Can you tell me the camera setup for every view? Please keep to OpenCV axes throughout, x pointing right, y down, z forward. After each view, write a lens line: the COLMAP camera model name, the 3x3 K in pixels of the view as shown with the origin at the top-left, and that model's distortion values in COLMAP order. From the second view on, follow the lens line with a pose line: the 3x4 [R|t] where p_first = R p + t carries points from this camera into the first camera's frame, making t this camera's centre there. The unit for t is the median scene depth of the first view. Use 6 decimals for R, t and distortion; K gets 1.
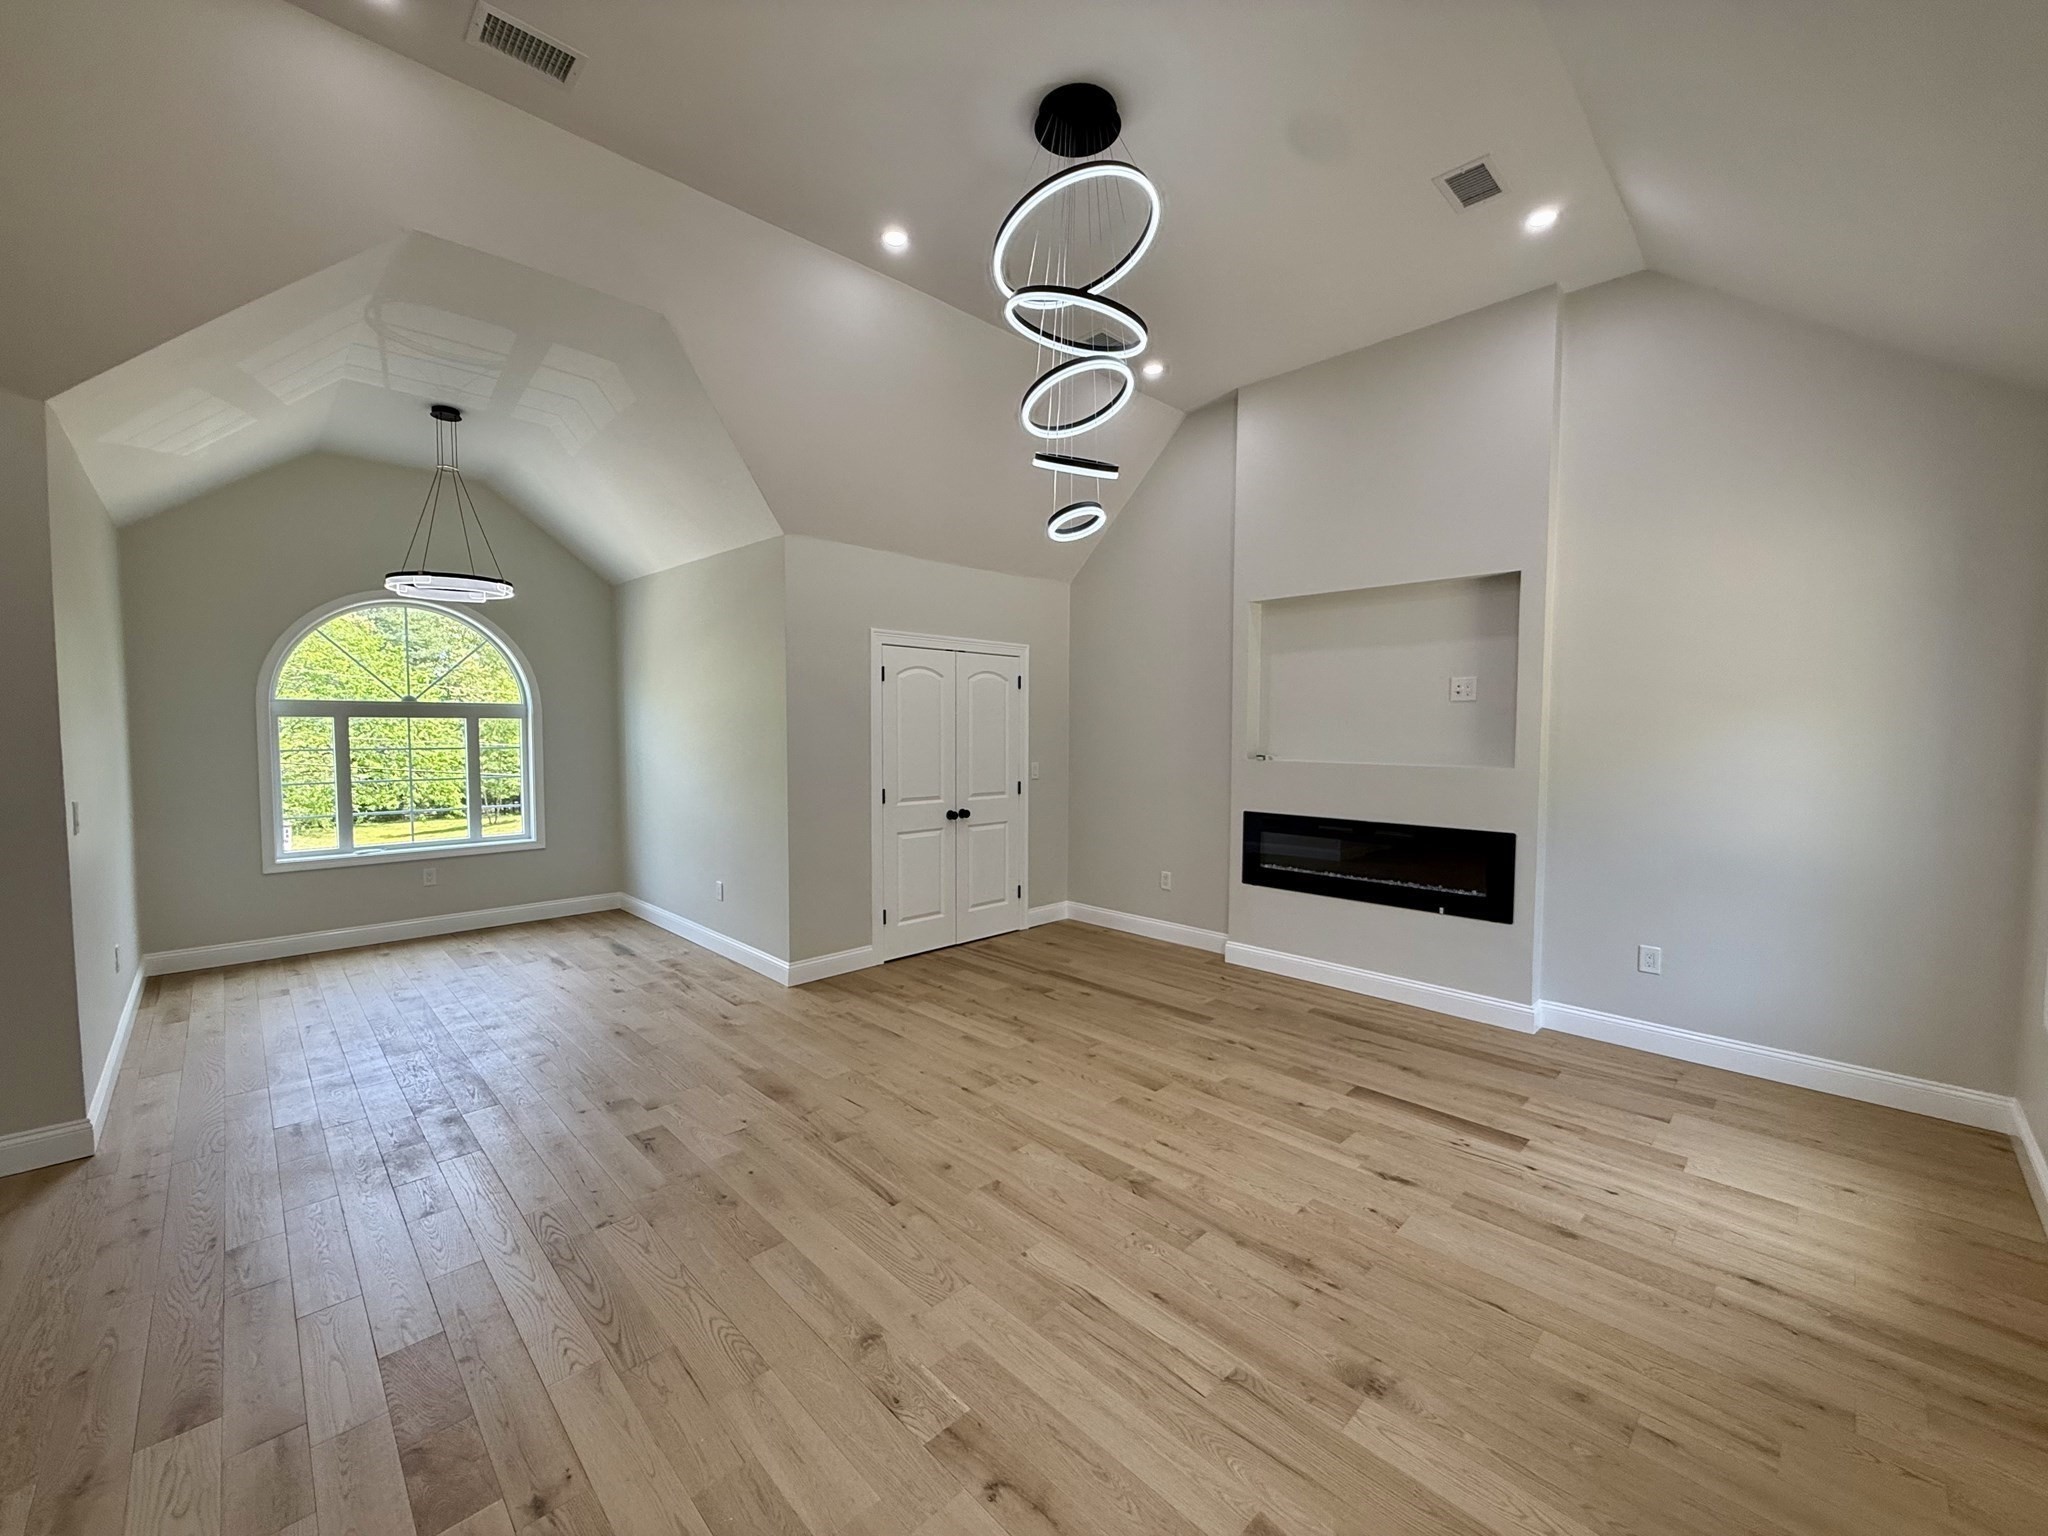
lens RADIAL K [[816.3, 0, 1015.4], [0, 816.3, 769.5], [0, 0, 1]] dist [0.000319, 0.000393]
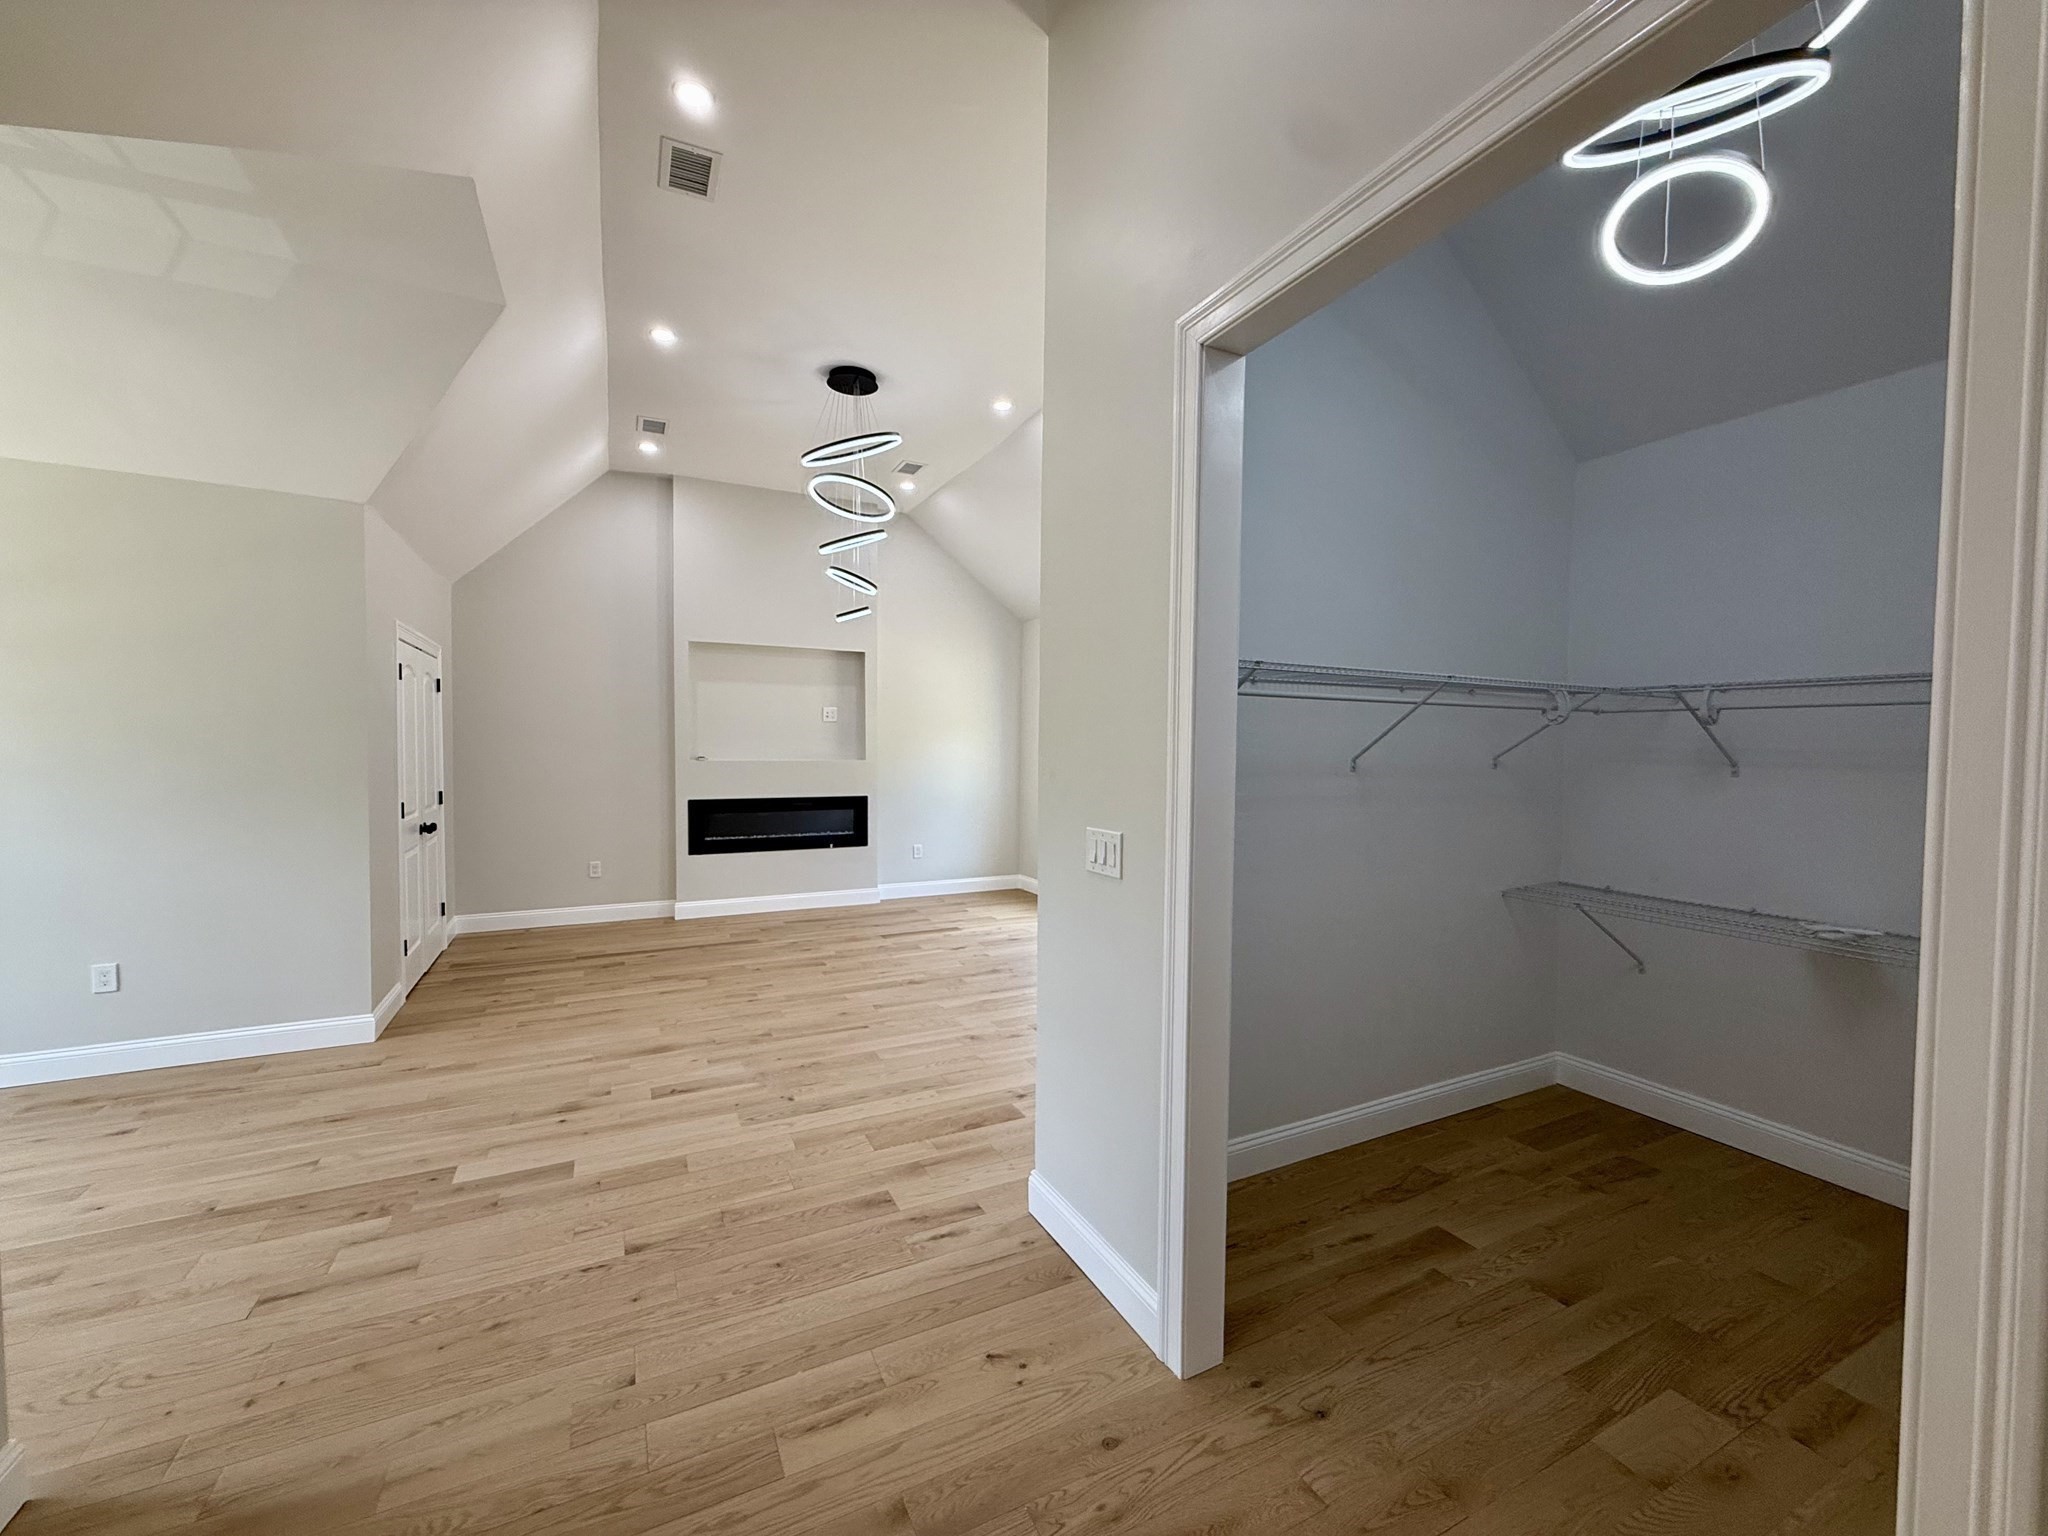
lens RADIAL K [[816.3, 0, 1015.4], [0, 816.3, 769.5], [0, 0, 1]] dist [0.000319, 0.000393]
pose [[0.303069, -0.030817, 0.952470, -1.002807], [0.041892, 0.998942, 0.018990, -0.000884], [-0.952048, 0.034145, 0.304039, 0.127087]]
